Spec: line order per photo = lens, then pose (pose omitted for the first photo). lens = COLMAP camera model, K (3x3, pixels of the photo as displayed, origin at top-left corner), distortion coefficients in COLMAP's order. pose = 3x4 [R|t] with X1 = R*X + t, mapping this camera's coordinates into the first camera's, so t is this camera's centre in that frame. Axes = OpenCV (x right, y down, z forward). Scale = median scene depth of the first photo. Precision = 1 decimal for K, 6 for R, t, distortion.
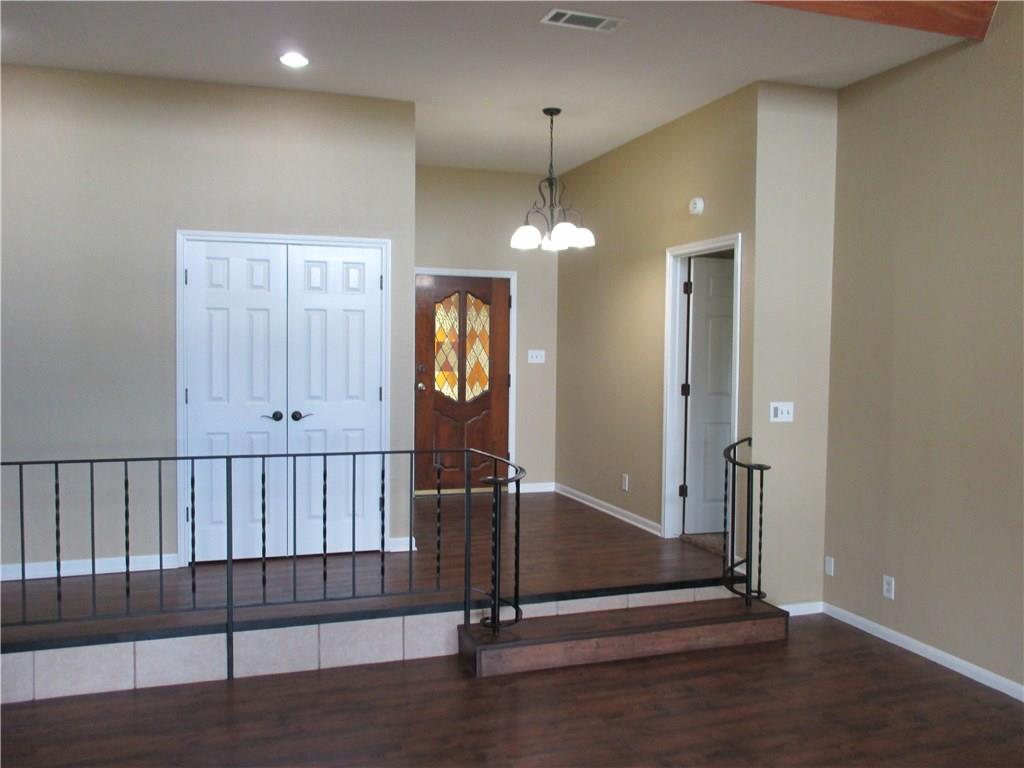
lens RADIAL K [[849.0, 0, 492.9], [0, 849.0, 382.5], [0, 0, 1]] dist [-0.031163, 0.006558]
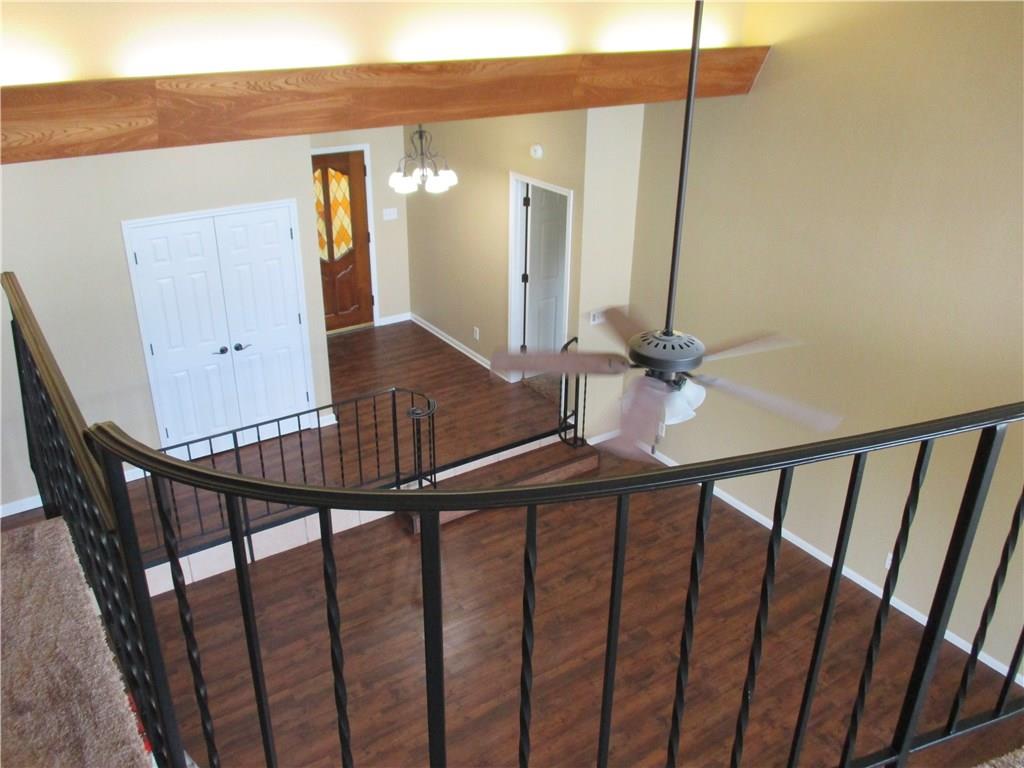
lens RADIAL K [[849.0, 0, 492.9], [0, 849.0, 382.5], [0, 0, 1]] dist [-0.031163, 0.006558]
pose [[0.967113, -0.114517, 0.227108, -0.140991], [0.019876, 0.924204, 0.381382, -0.350783], [-0.253568, -0.364325, 0.896086, -0.231786]]
